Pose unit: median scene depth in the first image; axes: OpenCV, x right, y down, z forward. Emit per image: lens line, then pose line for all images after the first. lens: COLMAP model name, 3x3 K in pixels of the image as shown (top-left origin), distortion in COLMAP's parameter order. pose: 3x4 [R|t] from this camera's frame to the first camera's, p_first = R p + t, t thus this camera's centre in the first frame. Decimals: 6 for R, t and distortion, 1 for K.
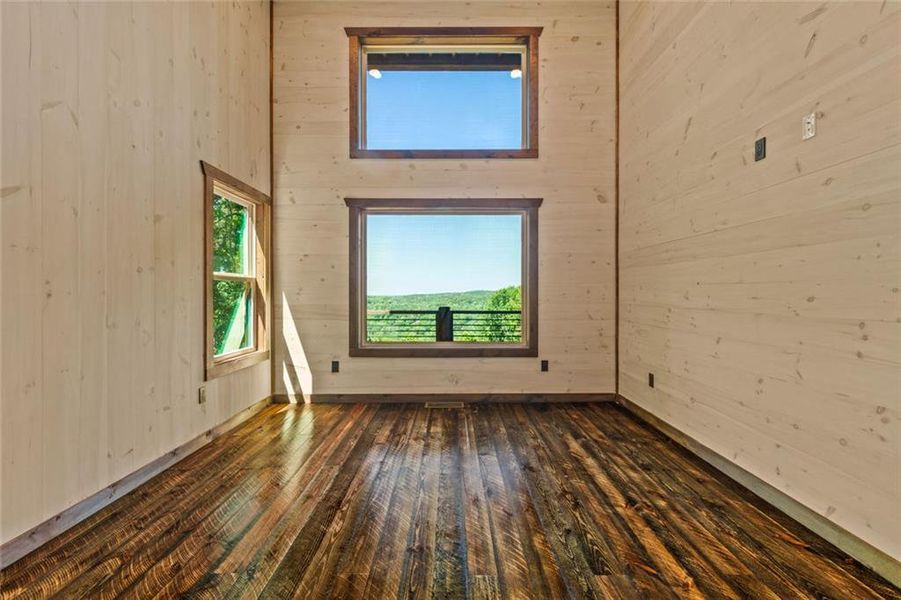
lens RADIAL K [[402.2, 0, 448.8], [0, 402.2, 295.3], [0, 0, 1]] dist [0.005095, -0.000406]
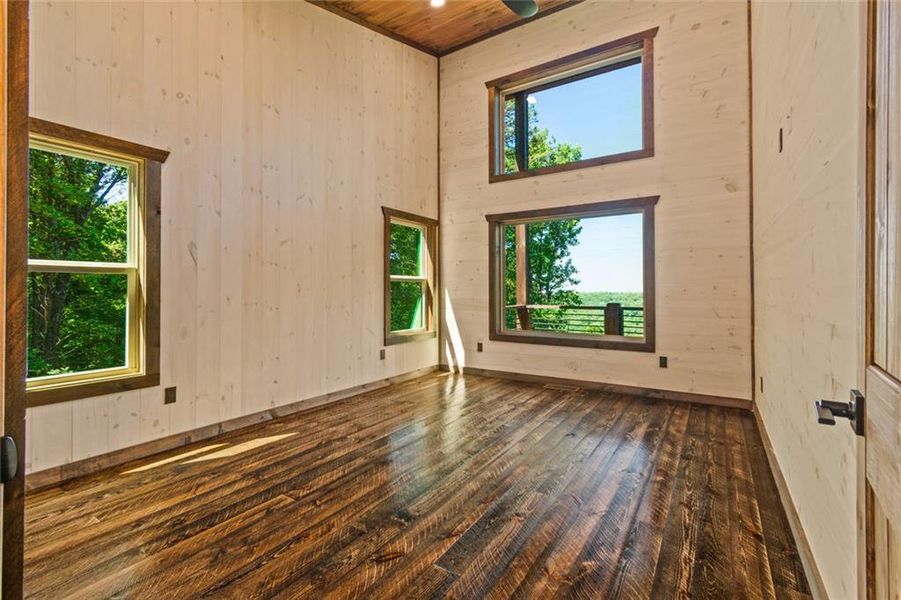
lens RADIAL K [[416.7, 0, 459.0], [0, 416.7, 288.4], [0, 0, 1]] dist [0.009130, 0.000459]
pose [[0.838176, -0.003281, -0.545390, 0.394641], [-0.001641, 0.999962, -0.008538, 0.001746], [0.545398, 0.008051, 0.838139, -0.153492]]
